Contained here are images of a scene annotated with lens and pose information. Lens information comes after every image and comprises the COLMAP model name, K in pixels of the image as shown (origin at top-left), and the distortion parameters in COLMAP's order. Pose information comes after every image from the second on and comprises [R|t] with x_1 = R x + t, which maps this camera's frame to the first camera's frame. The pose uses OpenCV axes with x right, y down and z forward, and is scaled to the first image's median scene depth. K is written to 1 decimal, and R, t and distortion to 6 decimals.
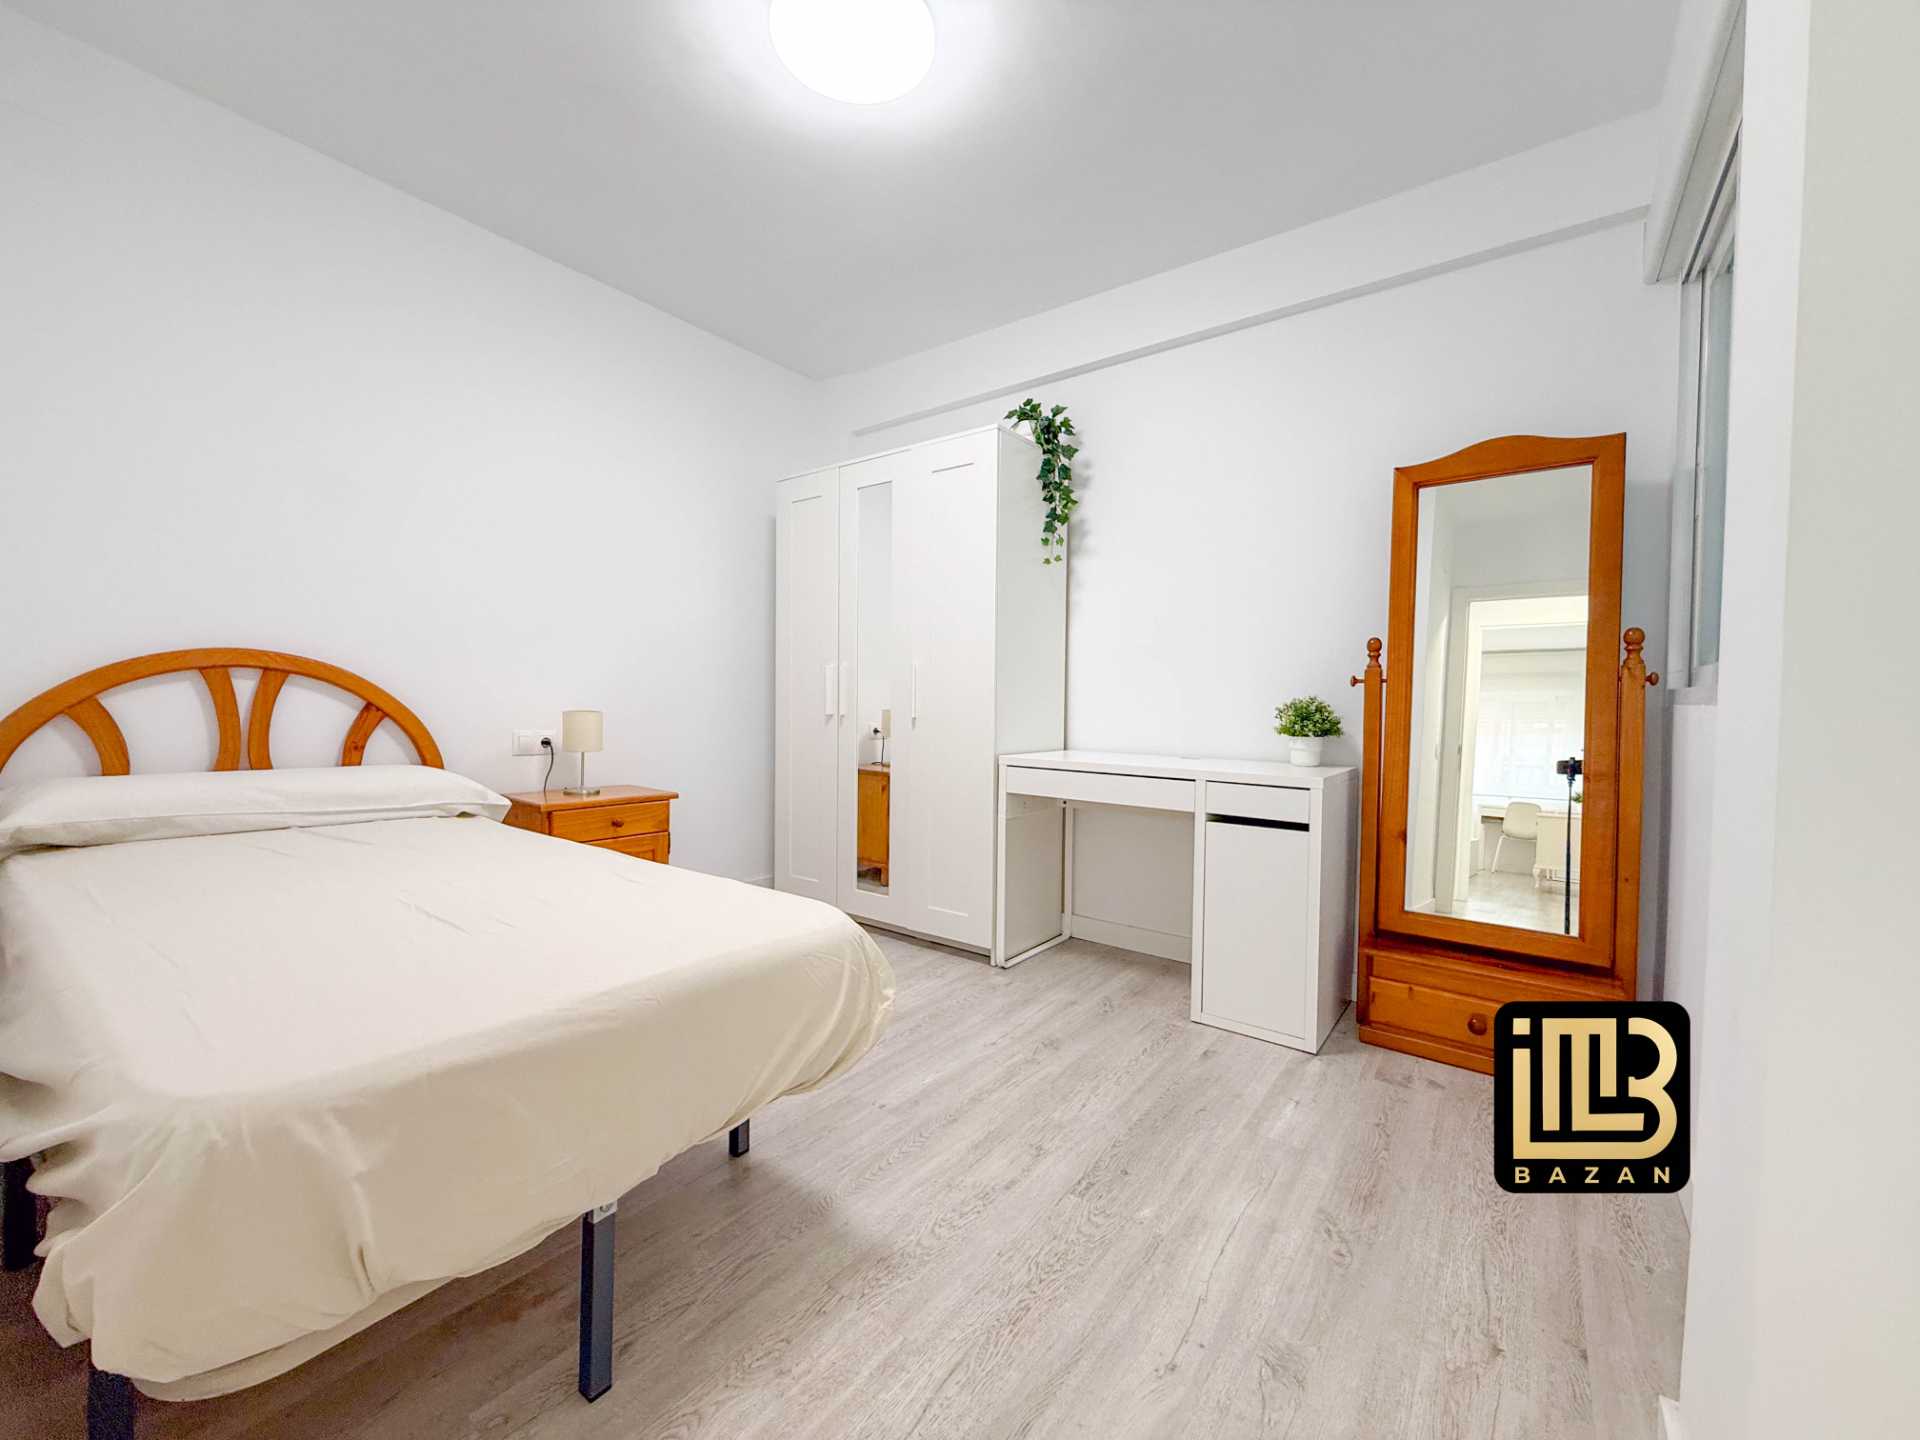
lens RADIAL K [[766.9, 0, 957.5], [0, 766.9, 718.2], [0, 0, 1]] dist [0.001597, -0.000214]
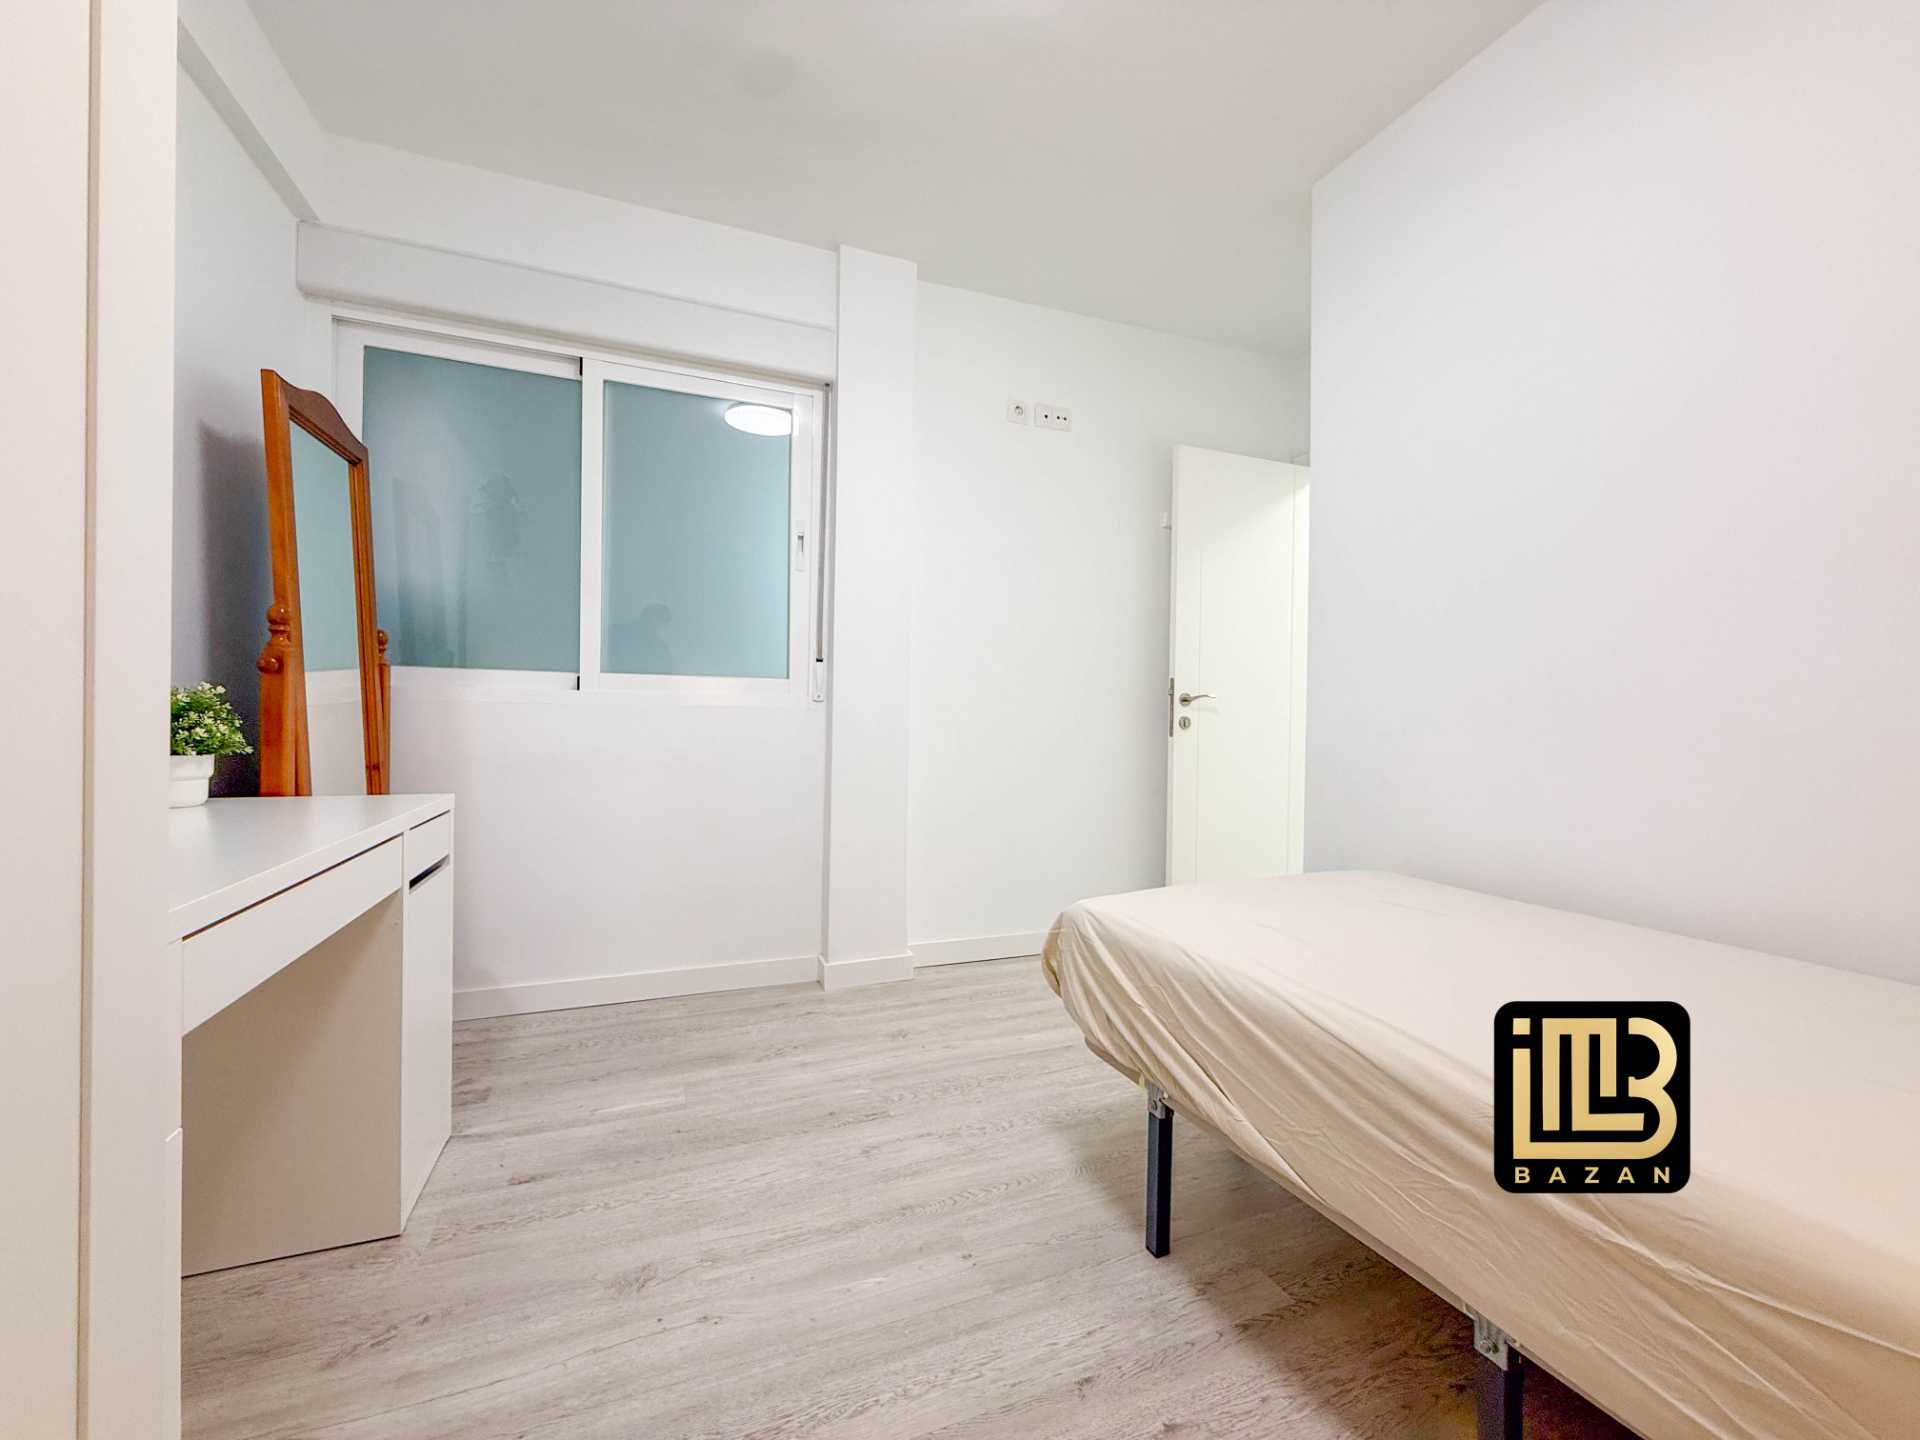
lens RADIAL K [[766.9, 0, 957.5], [0, 766.9, 718.2], [0, 0, 1]] dist [0.001597, -0.000214]
pose [[-0.850933, -0.033452, 0.524207, -0.675417], [-0.019387, 0.999290, 0.032298, -0.064120], [-0.524916, 0.017321, -0.850978, 2.368344]]
